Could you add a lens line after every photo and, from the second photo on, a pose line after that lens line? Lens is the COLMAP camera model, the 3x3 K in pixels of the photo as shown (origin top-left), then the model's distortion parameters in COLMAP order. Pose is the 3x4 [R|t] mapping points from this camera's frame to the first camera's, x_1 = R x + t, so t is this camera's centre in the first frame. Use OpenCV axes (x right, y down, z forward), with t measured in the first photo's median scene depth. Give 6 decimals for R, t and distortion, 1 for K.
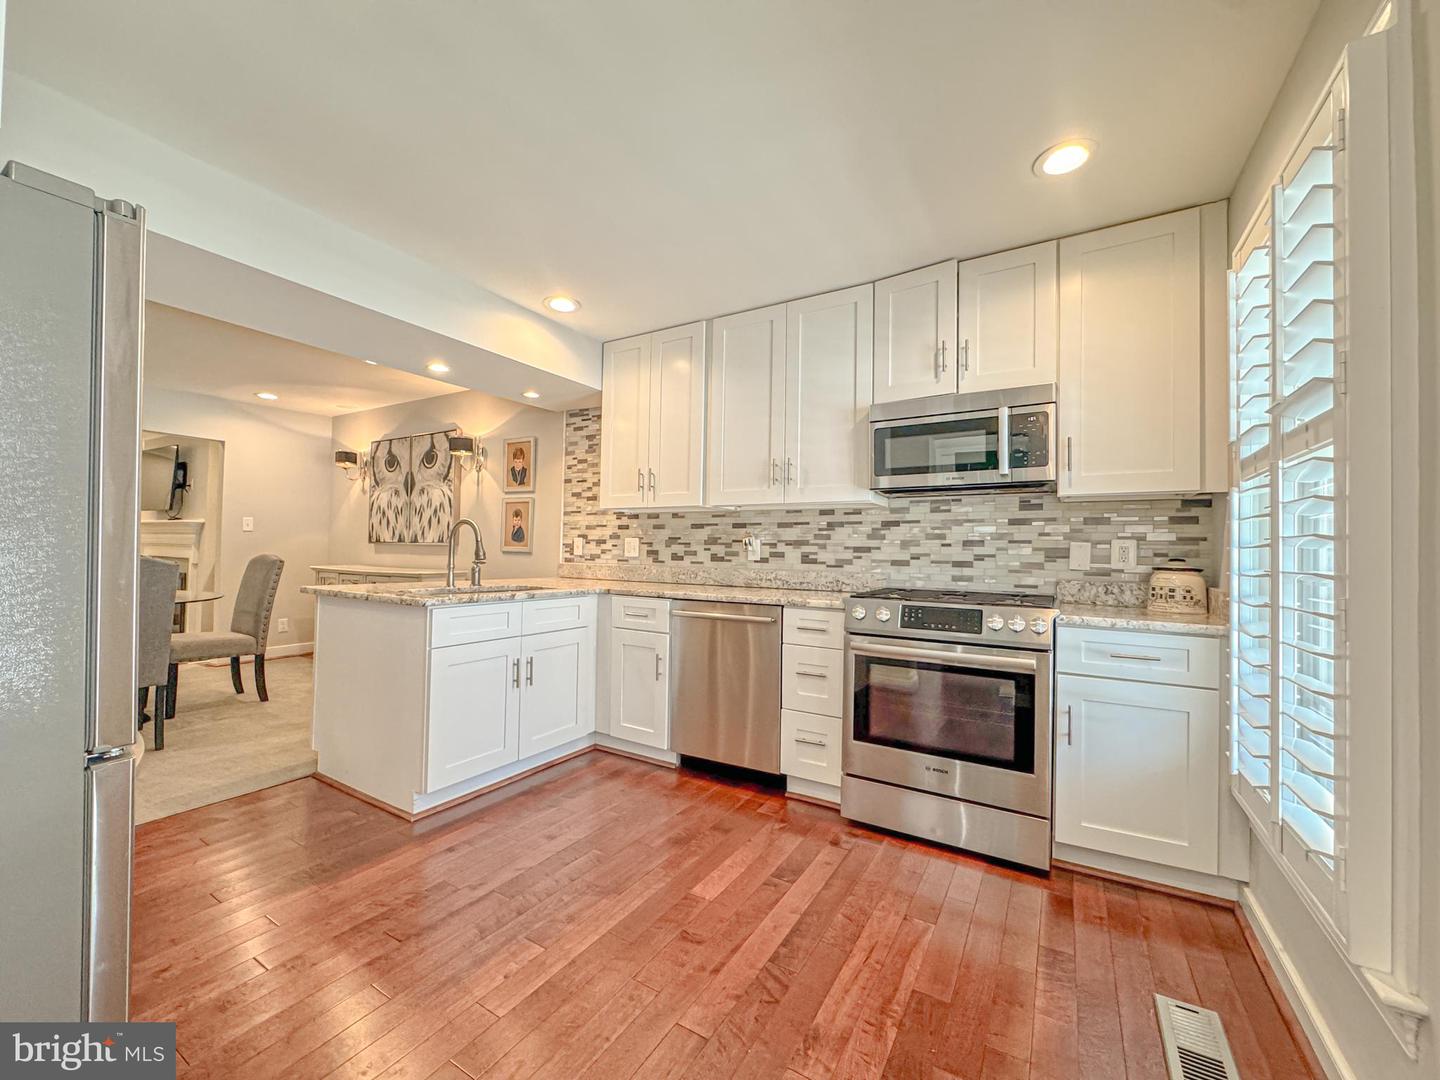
lens RADIAL K [[575.1, 0, 720.0], [0, 575.1, 539.3], [0, 0, 1]] dist [0.000764, 0.000730]
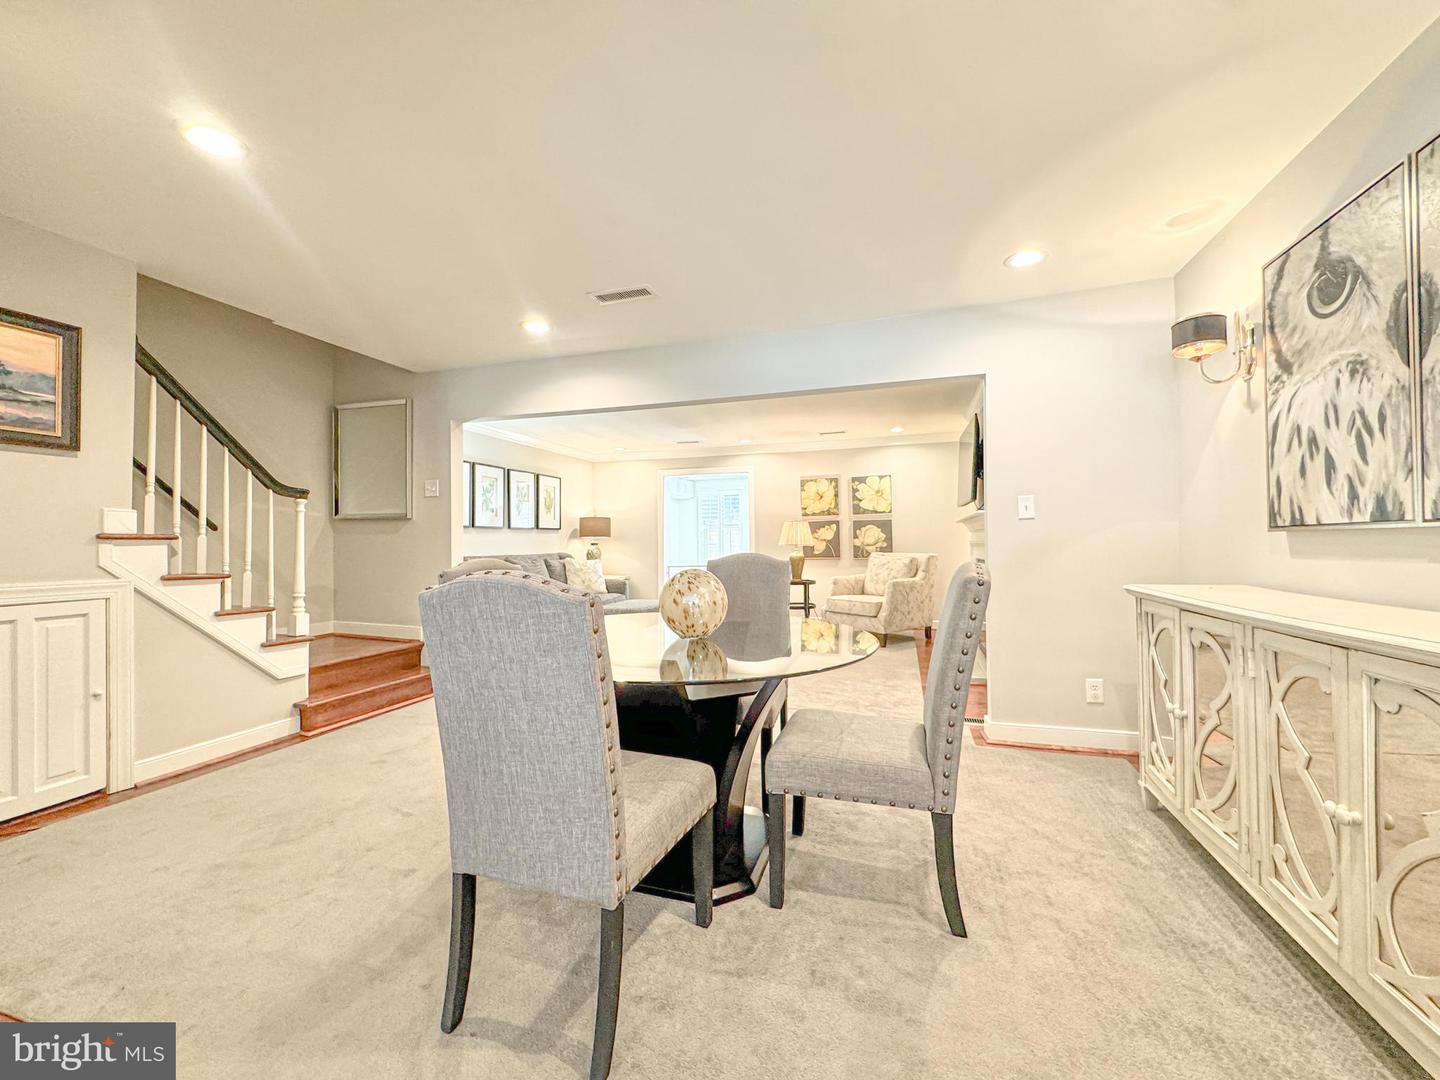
lens RADIAL K [[575.1, 0, 717.9], [0, 575.1, 537.0], [0, 0, 1]] dist [0.000764, 0.000730]
pose [[0.220001, -0.033113, -0.974938, -0.540800], [0.031990, 0.999131, -0.026716, 0.015989], [0.974975, -0.025311, 0.220869, 0.947609]]
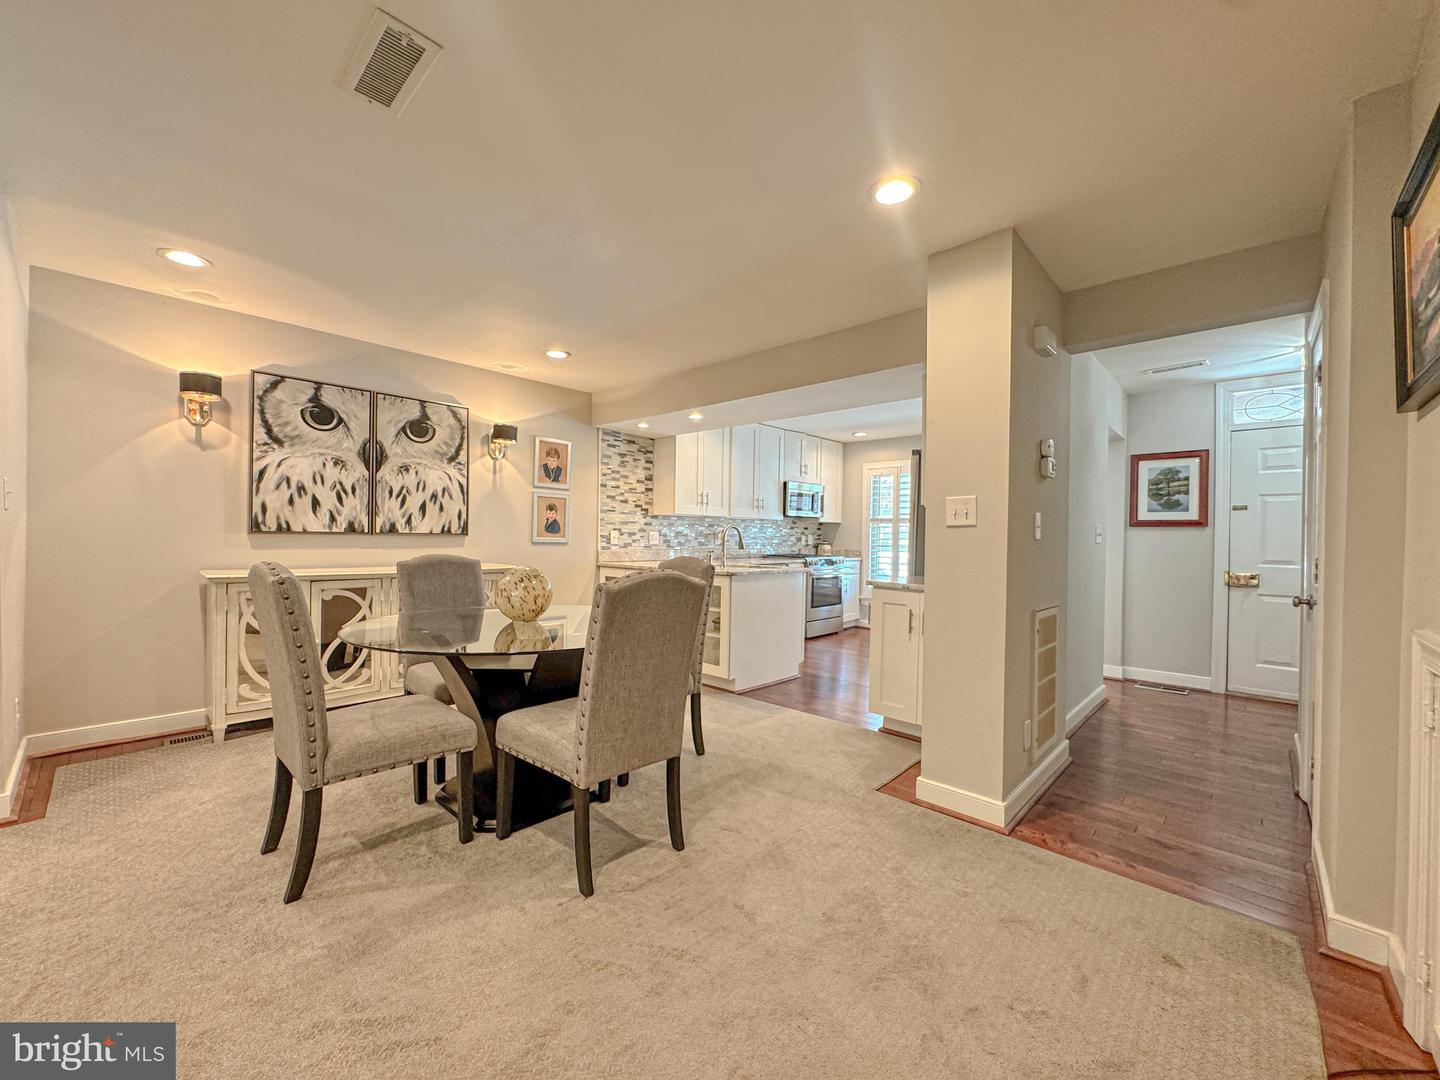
lens RADIAL K [[575.1, 0, 713.9], [0, 575.1, 537.1], [0, 0, 1]] dist [0.000764, 0.000730]
pose [[0.220099, -0.017942, 0.975313, -1.890589], [-0.034354, 0.999068, 0.026131, -0.038812], [-0.974872, -0.039257, 0.219278, 0.634260]]
